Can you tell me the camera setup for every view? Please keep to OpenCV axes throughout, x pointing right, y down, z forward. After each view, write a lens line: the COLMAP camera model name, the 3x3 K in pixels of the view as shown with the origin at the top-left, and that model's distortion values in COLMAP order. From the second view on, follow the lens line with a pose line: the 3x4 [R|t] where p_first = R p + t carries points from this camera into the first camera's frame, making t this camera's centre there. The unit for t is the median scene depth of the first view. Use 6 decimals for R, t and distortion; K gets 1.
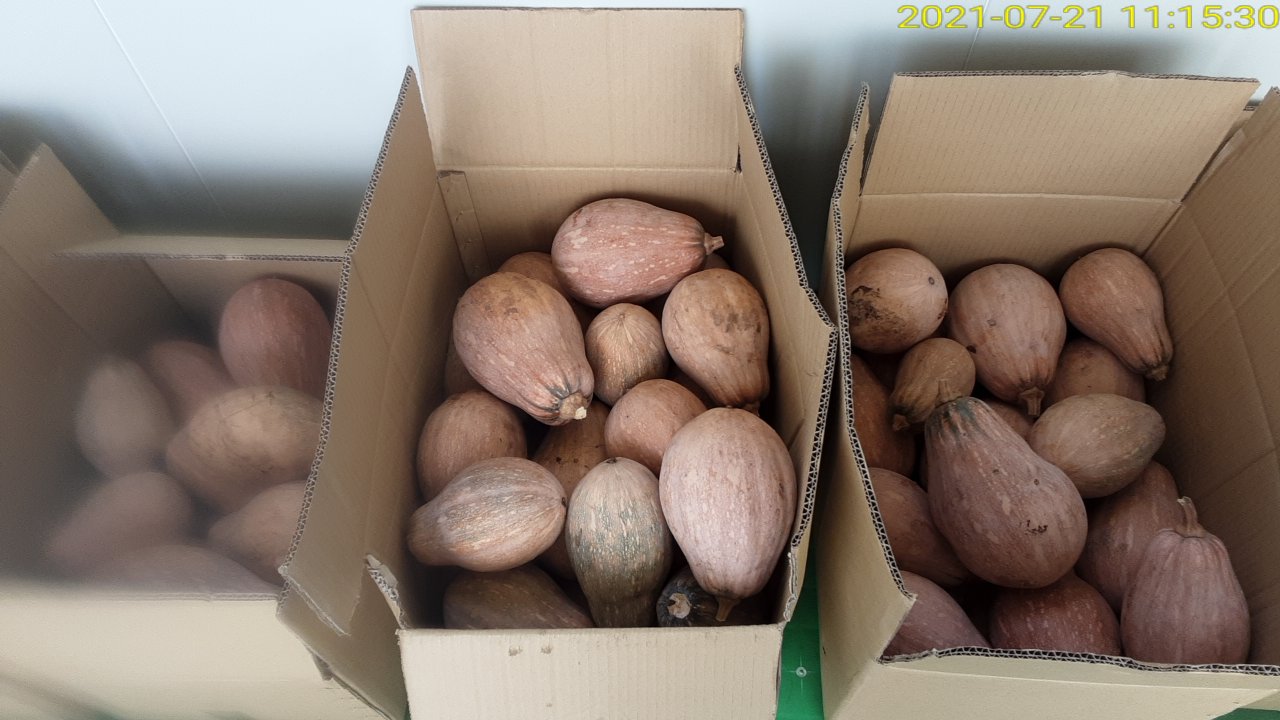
lens RADIAL K [[1072.0, 0, 638.3], [0, 1072.0, 381.0], [0, 0, 1]] dist [0.132346, -0.194462]
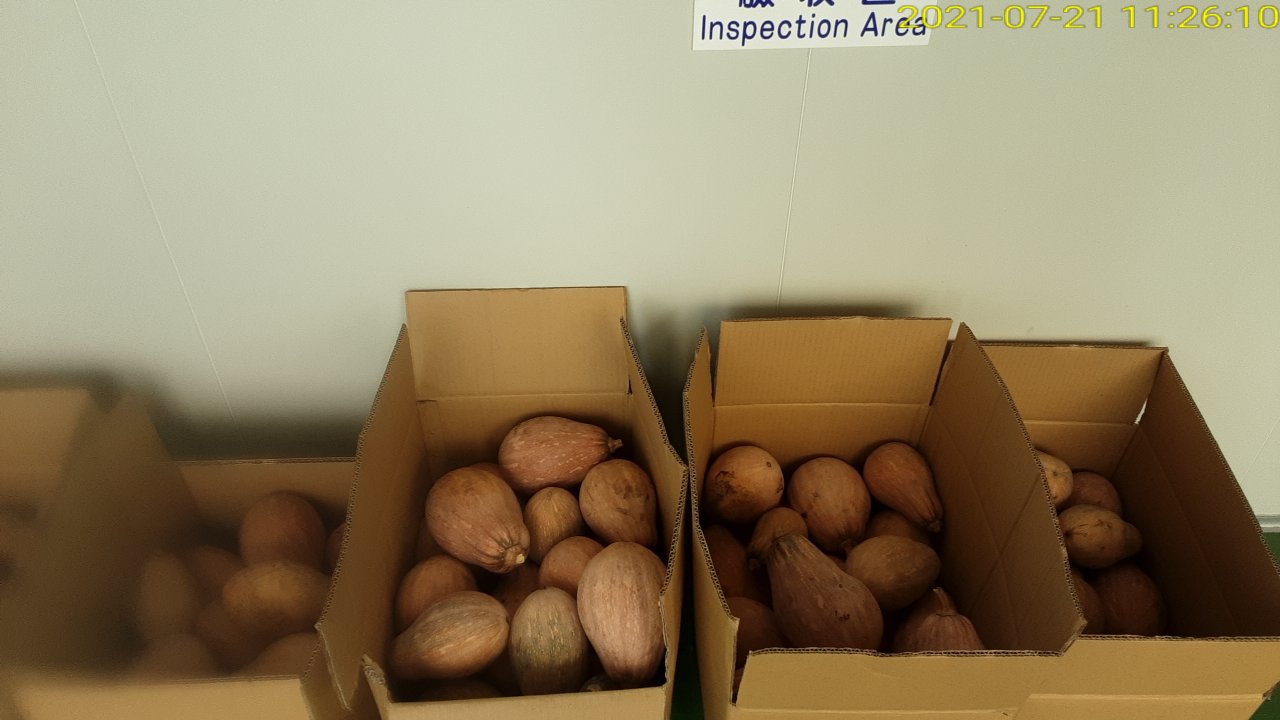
lens RADIAL K [[1082.5, 0, 643.3], [0, 1082.5, 381.5], [0, 0, 1]] dist [0.159428, 0.001391]
pose [[0.997901, -0.027196, 0.058774, 0.027526], [0.043555, 0.953476, -0.298304, 0.232092], [-0.047927, 0.300238, 0.952659, -0.398797]]
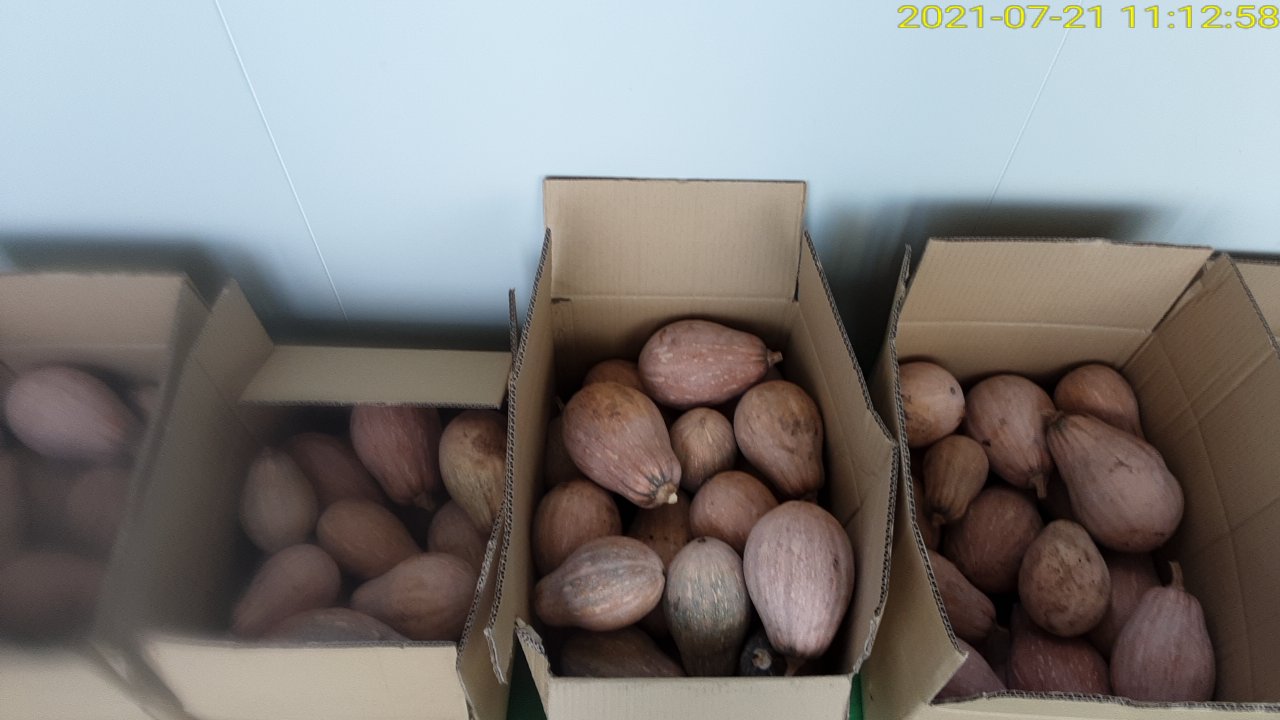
lens RADIAL K [[1072.0, 0, 638.3], [0, 1072.0, 381.0], [0, 0, 1]] dist [0.132346, -0.194462]
pose [[0.999492, 0.003653, 0.031646, -0.131376], [-0.002301, 0.999087, -0.042666, -0.052601], [-0.031773, 0.042572, 0.998588, -0.228165]]
